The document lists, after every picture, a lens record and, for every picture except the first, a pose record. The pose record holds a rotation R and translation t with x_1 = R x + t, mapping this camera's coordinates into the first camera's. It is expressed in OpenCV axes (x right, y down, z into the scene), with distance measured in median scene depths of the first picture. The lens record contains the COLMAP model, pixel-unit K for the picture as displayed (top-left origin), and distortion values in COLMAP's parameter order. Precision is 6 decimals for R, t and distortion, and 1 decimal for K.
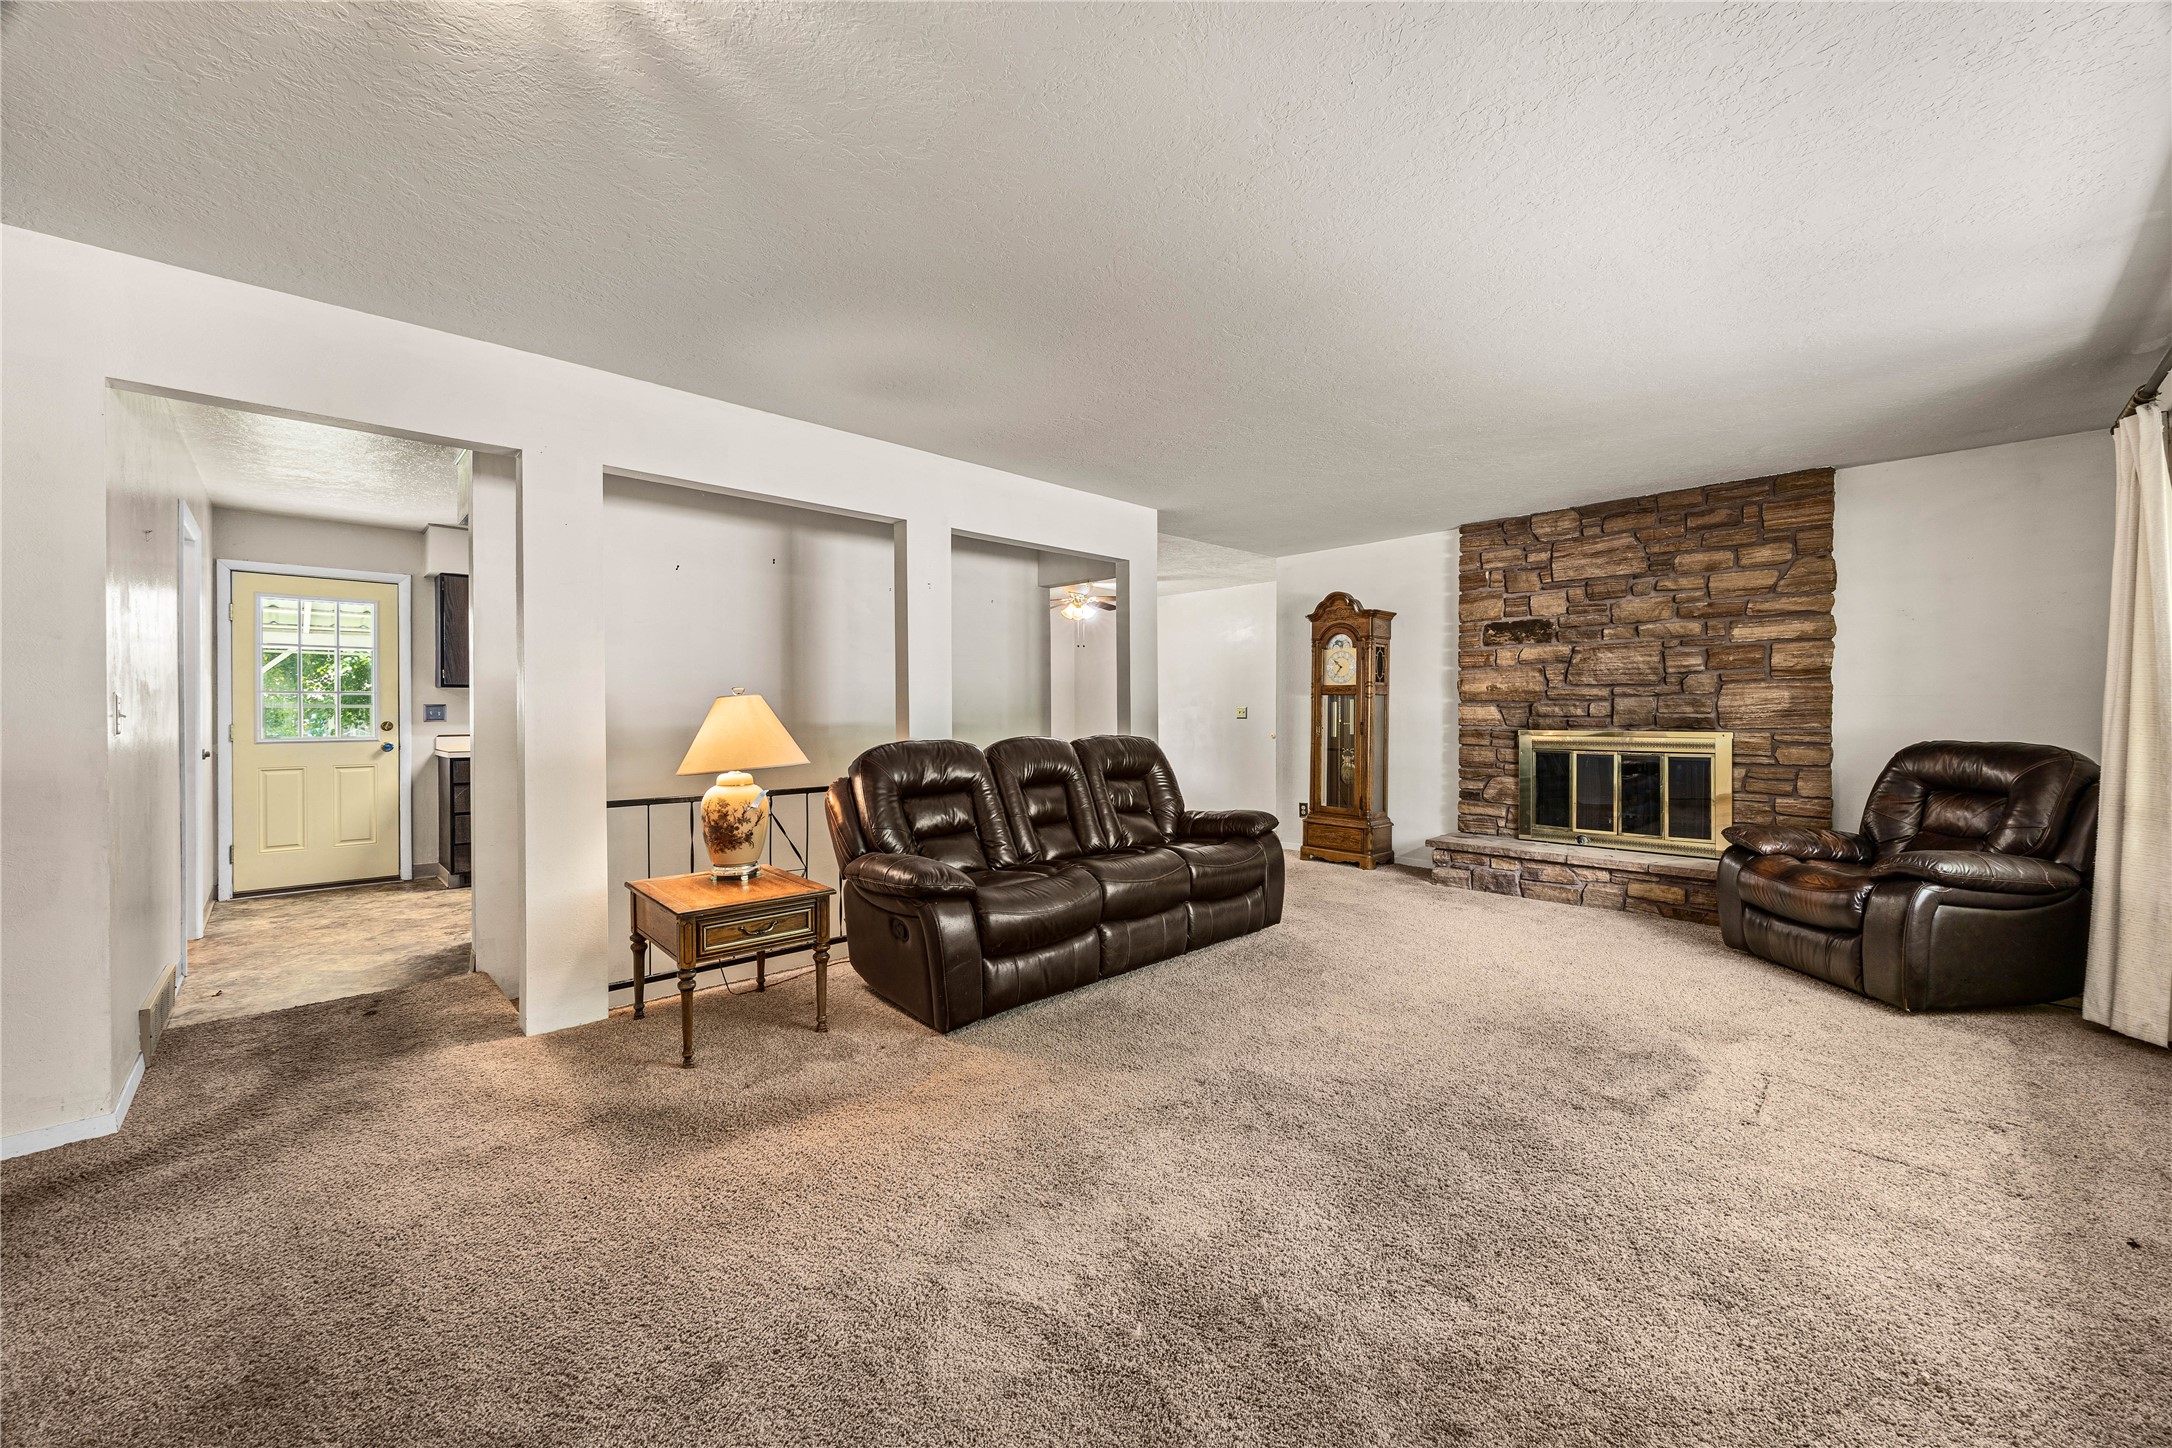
lens RADIAL K [[827.5, 0, 1088.6], [0, 827.5, 715.1], [0, 0, 1]] dist [-0.000450, 0.000233]
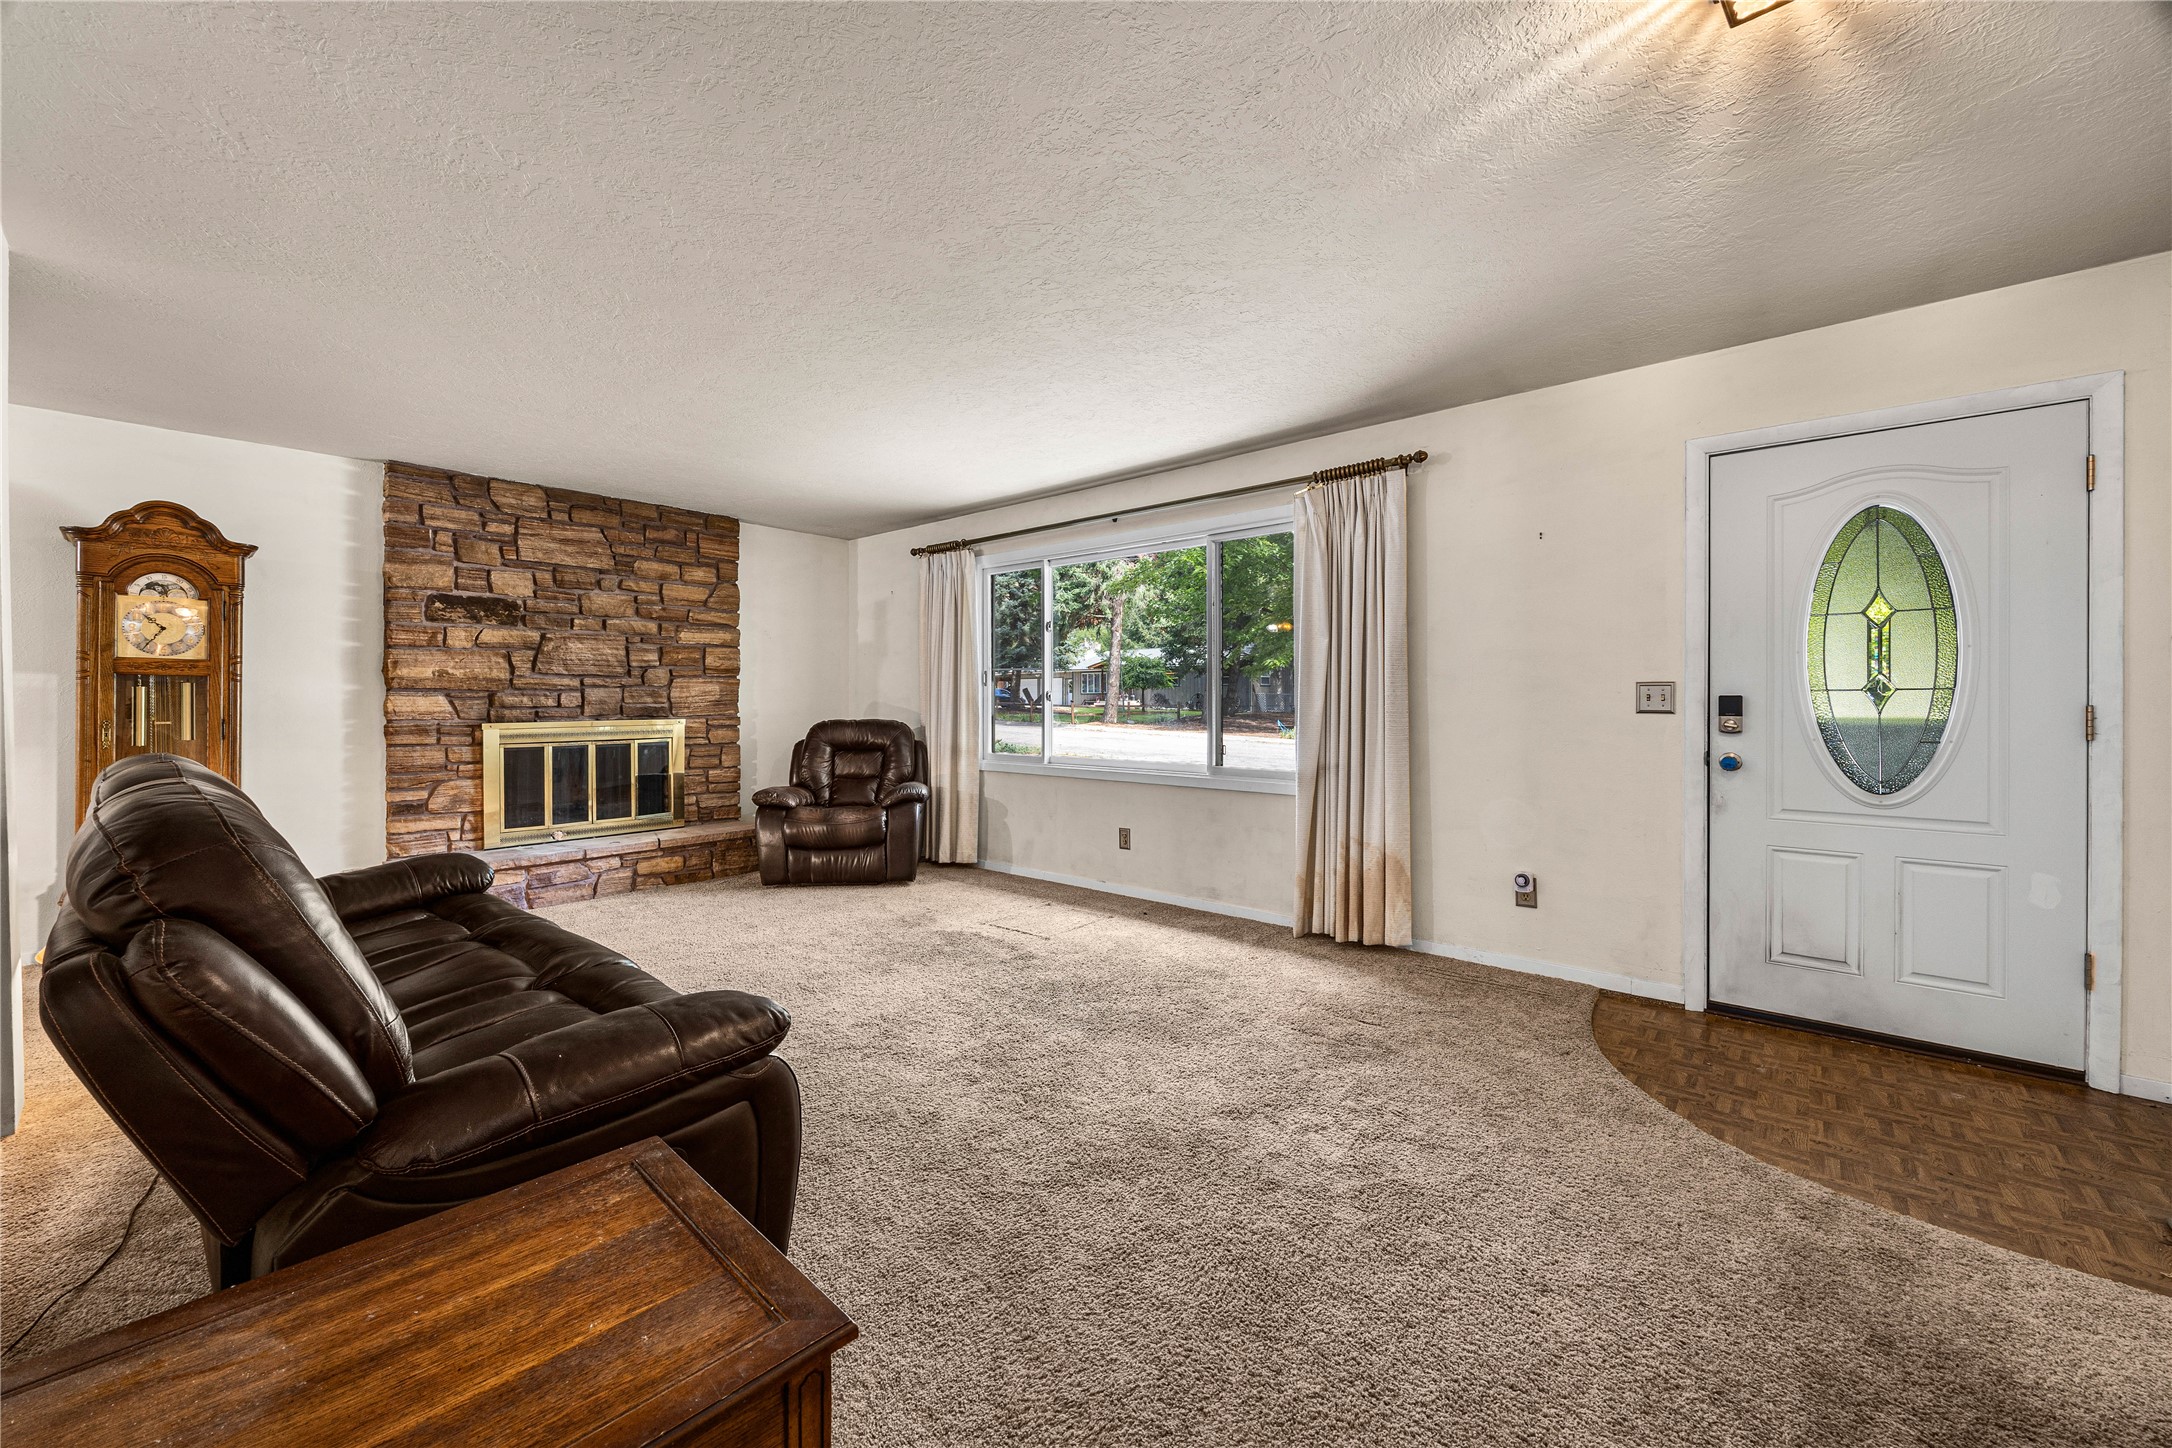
lens RADIAL K [[852.0, 0, 1067.3], [0, 852.0, 703.3], [0, 0, 1]] dist [-0.001216, -0.000002]
pose [[-0.081162, -0.002555, 0.996698, -0.442907], [0.007192, 0.999969, 0.003149, -0.001690], [-0.996675, 0.007424, -0.081141, 0.495625]]
